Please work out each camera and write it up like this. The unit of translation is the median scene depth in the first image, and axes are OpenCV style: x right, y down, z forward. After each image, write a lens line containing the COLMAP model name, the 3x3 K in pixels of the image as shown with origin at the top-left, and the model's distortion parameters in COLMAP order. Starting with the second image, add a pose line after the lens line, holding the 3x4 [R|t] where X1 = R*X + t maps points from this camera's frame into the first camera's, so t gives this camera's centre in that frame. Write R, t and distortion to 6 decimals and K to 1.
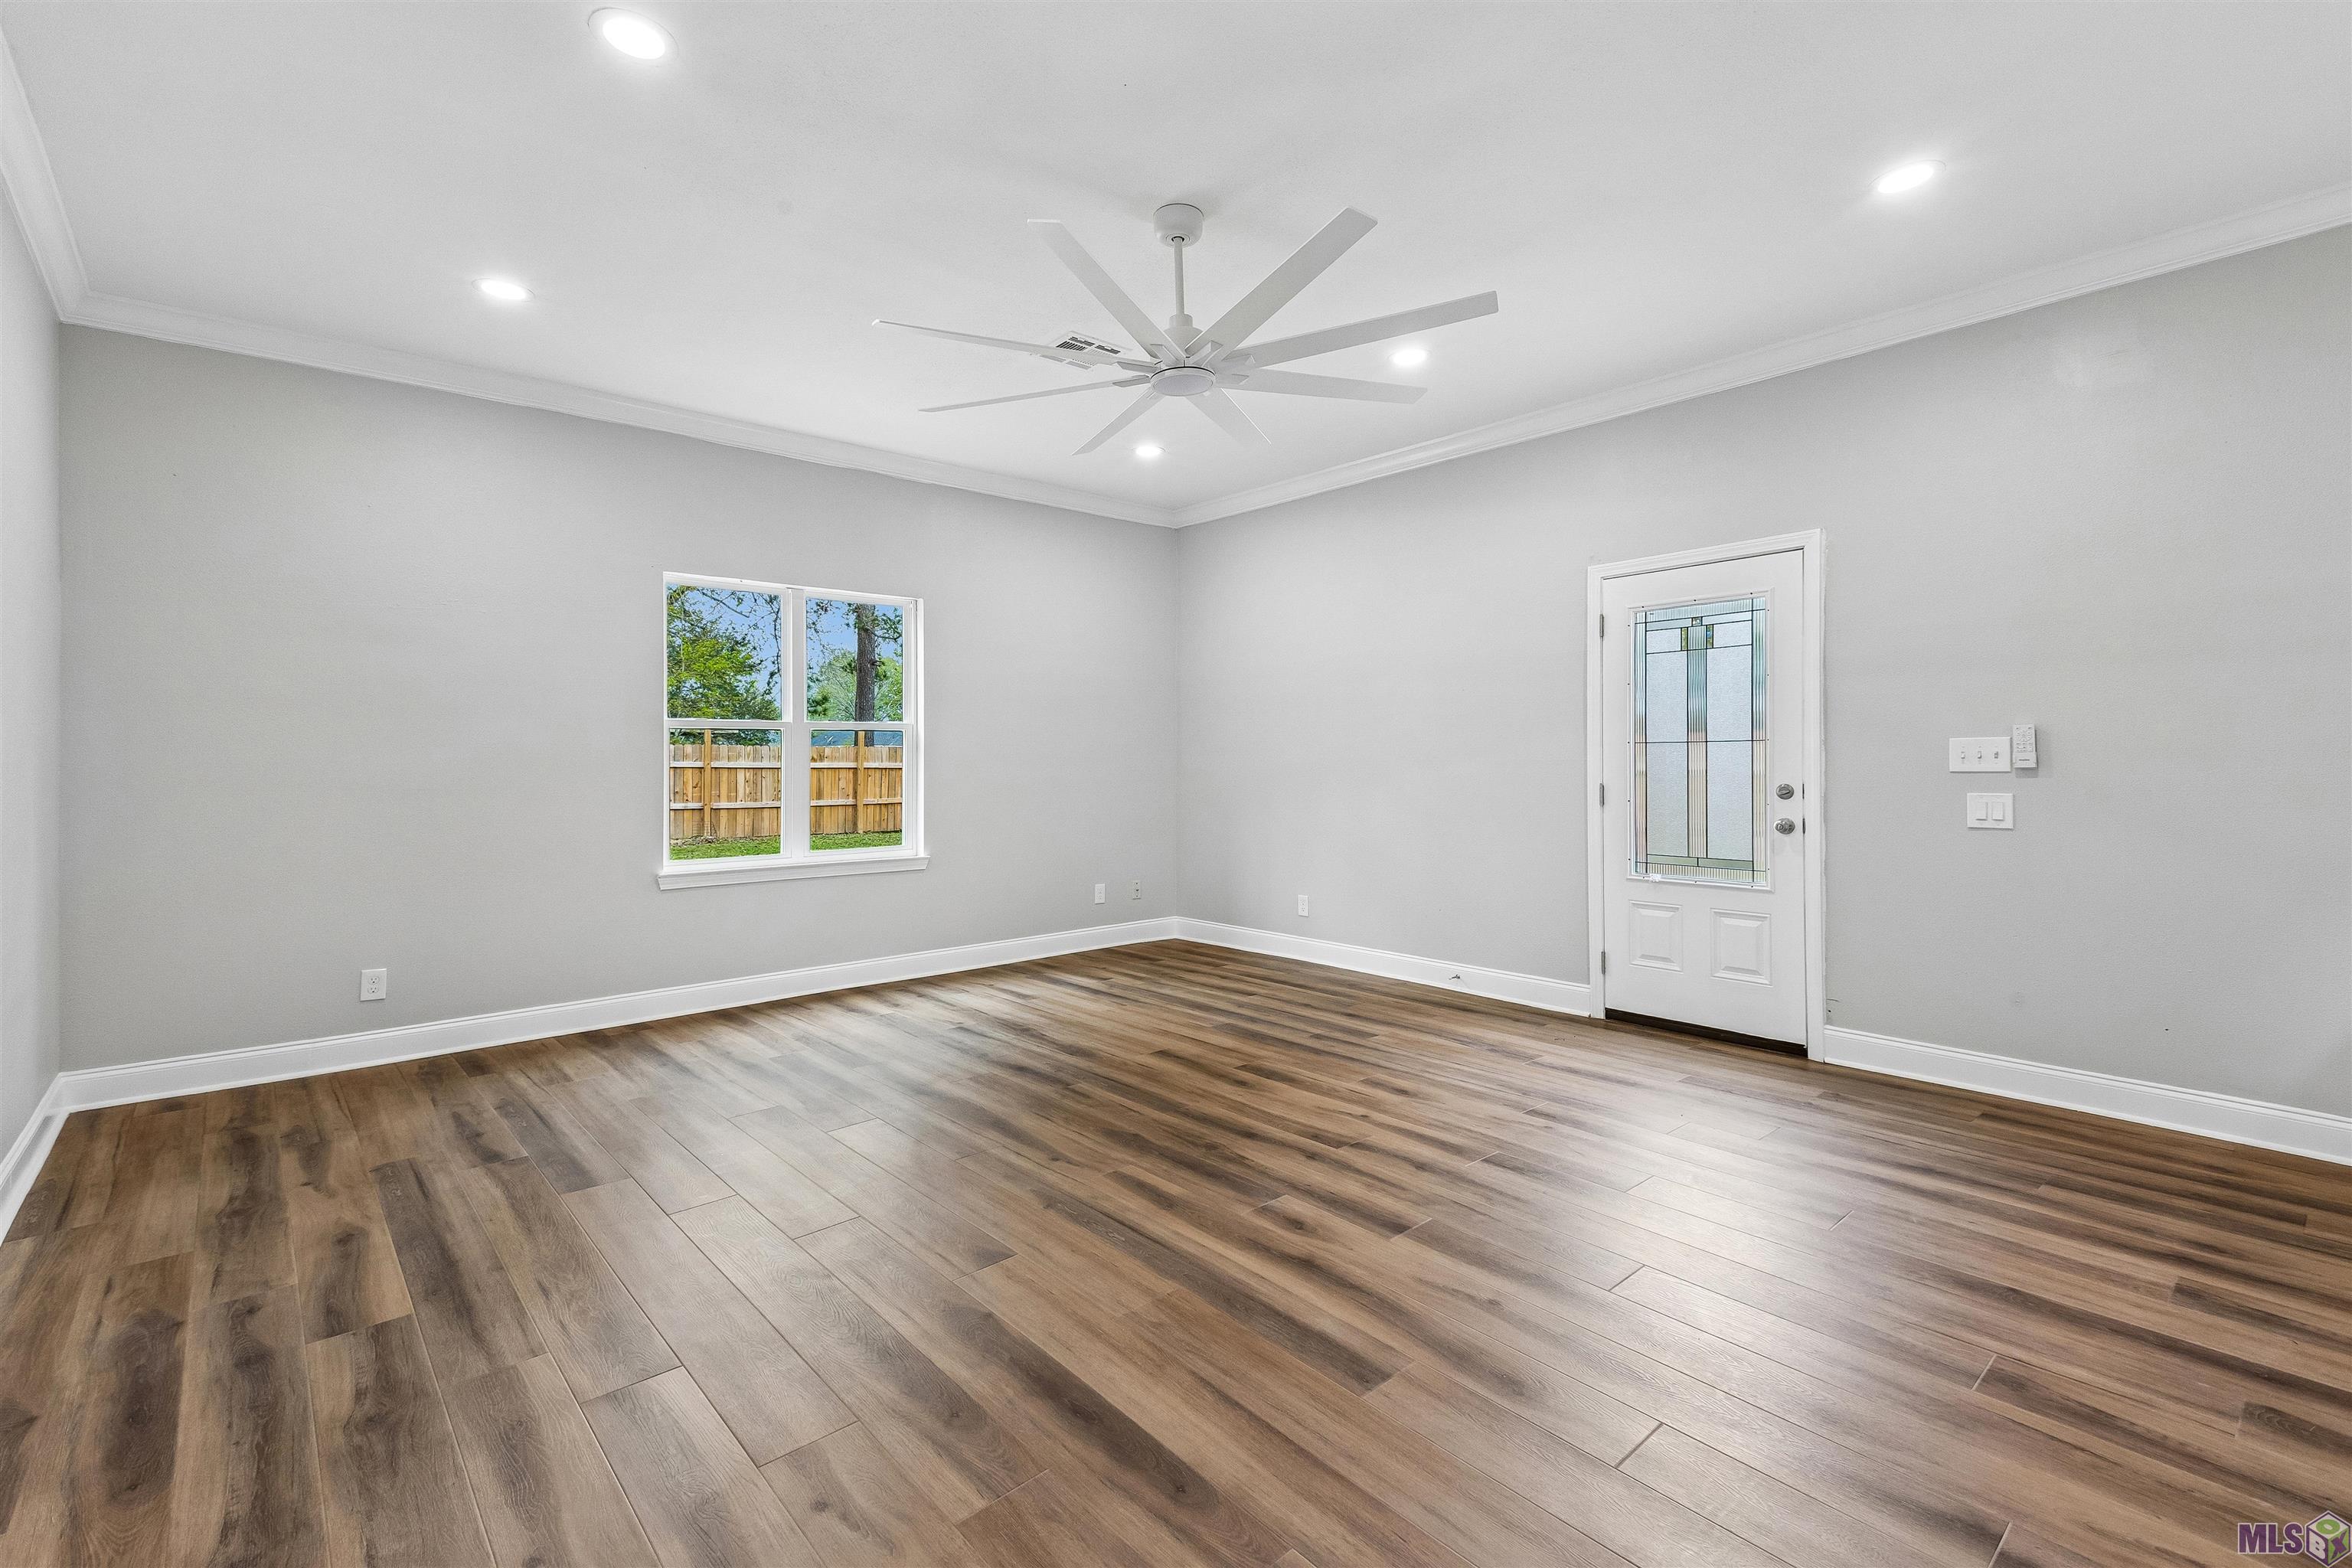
lens RADIAL K [[1054.9, 0, 1181.1], [0, 1054.9, 776.4], [0, 0, 1]] dist [-0.000549, -0.000937]
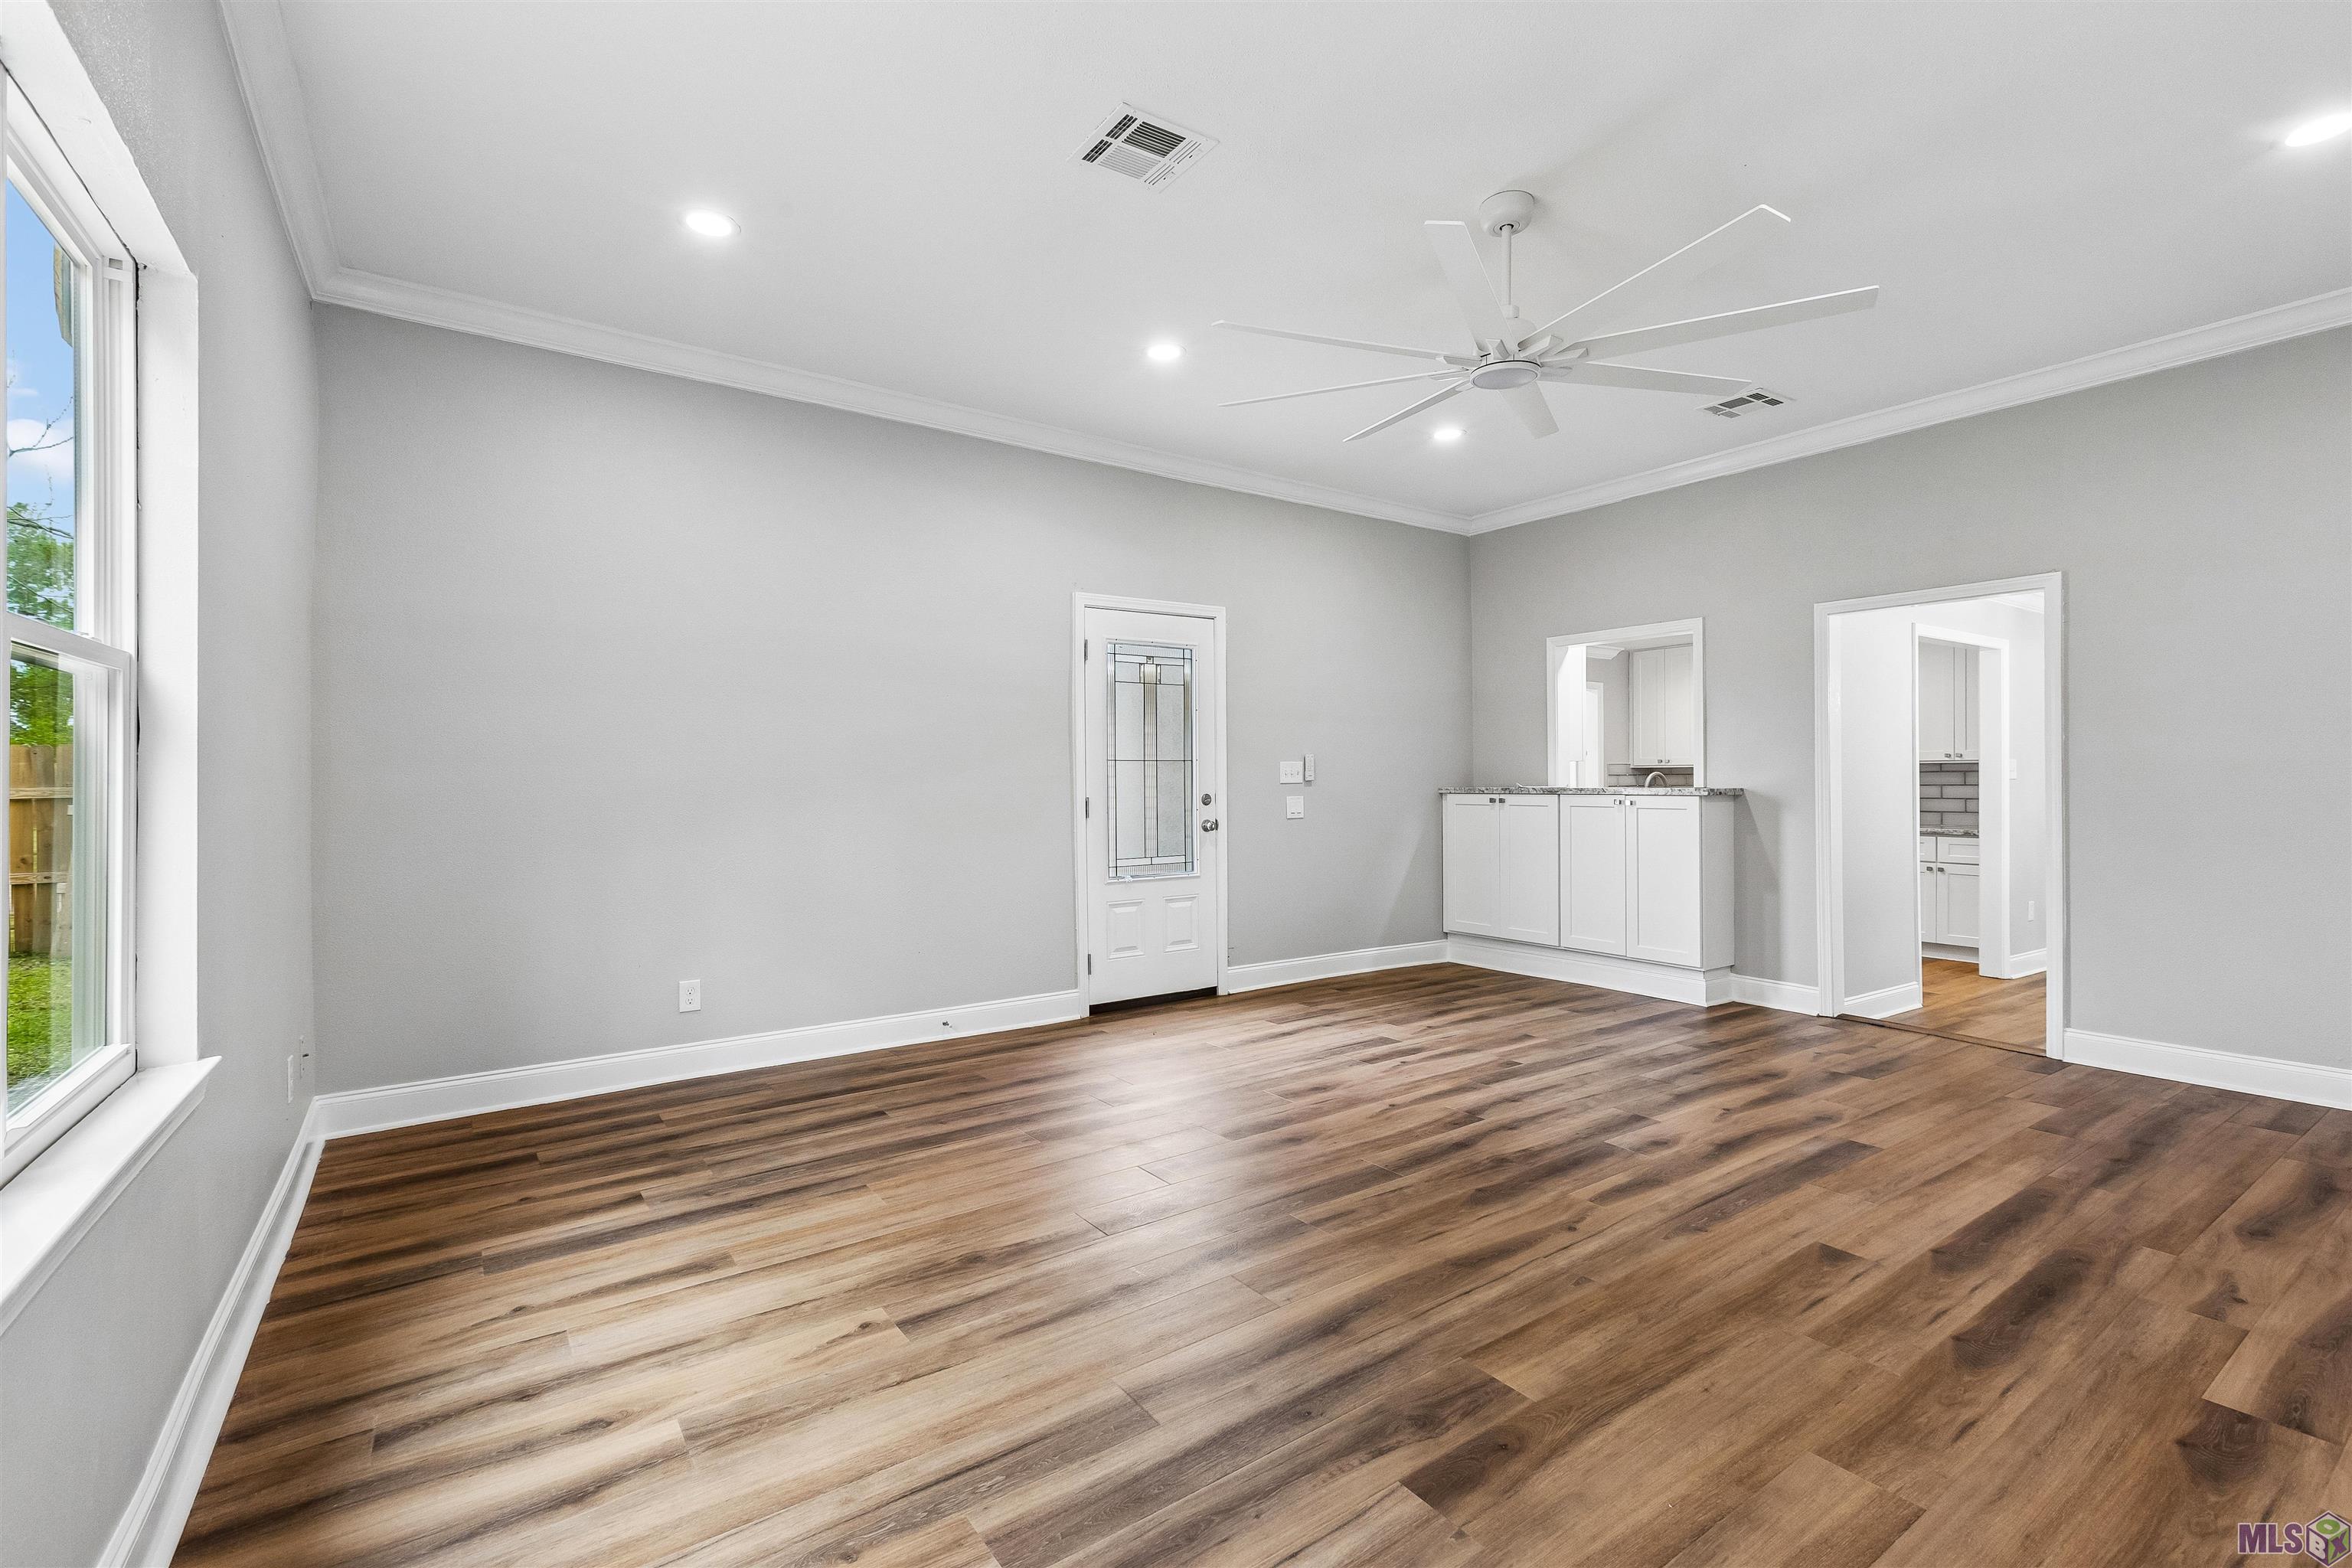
lens RADIAL K [[1054.9, 0, 1181.1], [0, 1054.9, 776.4], [0, 0, 1]] dist [-0.000549, -0.000937]
pose [[0.089131, 0.002594, 0.996016, -0.941166], [0.019470, 0.999801, -0.004347, -0.011383], [-0.995830, 0.019780, 0.089063, 1.146862]]
